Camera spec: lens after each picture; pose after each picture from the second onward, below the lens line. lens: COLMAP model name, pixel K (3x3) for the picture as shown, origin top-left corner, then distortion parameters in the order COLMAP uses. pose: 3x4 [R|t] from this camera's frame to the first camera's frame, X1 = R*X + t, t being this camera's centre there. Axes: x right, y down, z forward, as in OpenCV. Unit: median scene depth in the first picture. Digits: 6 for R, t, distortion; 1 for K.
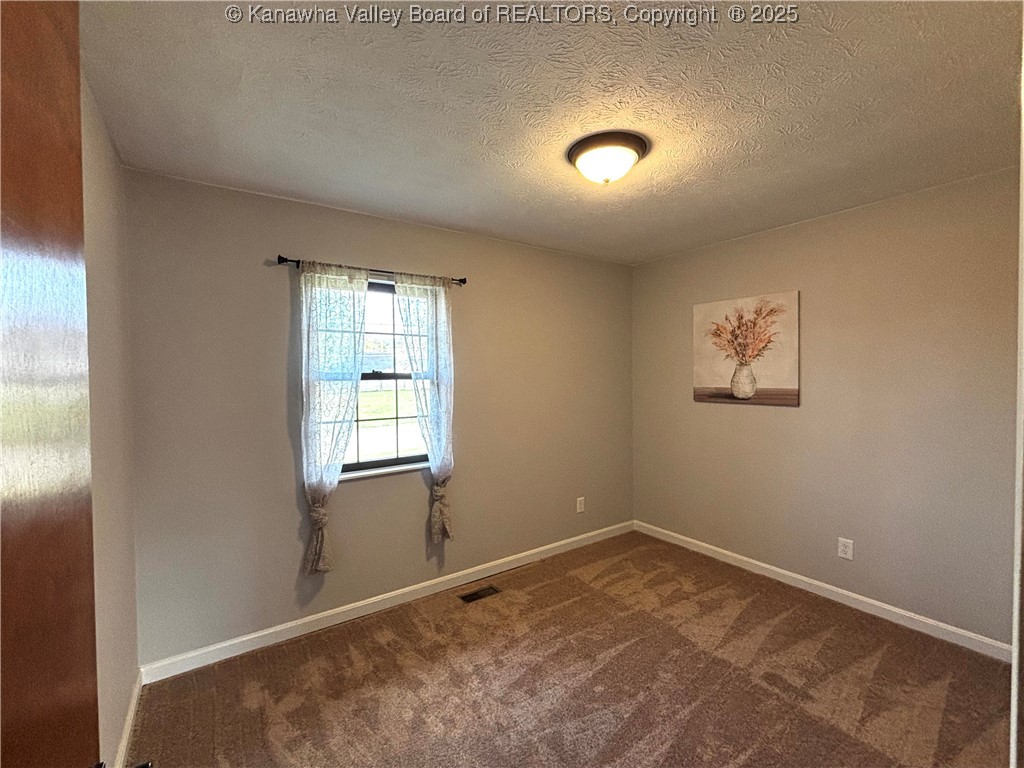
lens RADIAL K [[413.7, 0, 512.0], [0, 413.7, 384.0], [0, 0, 1]] dist [0.014196, -0.004054]
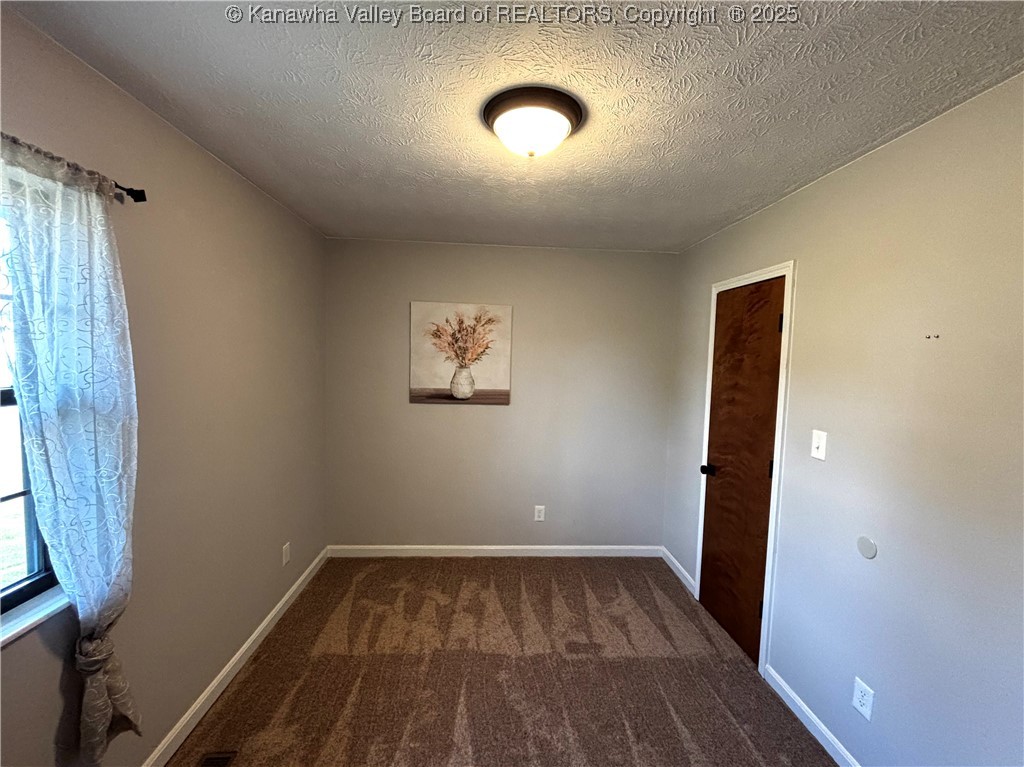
lens RADIAL K [[413.7, 0, 512.0], [0, 413.7, 383.5], [0, 0, 1]] dist [0.014196, -0.004054]
pose [[0.557210, -0.023915, 0.830027, -0.258026], [-0.006390, 0.999432, 0.033086, -0.041717], [-0.830347, -0.023740, 0.556741, 0.317975]]
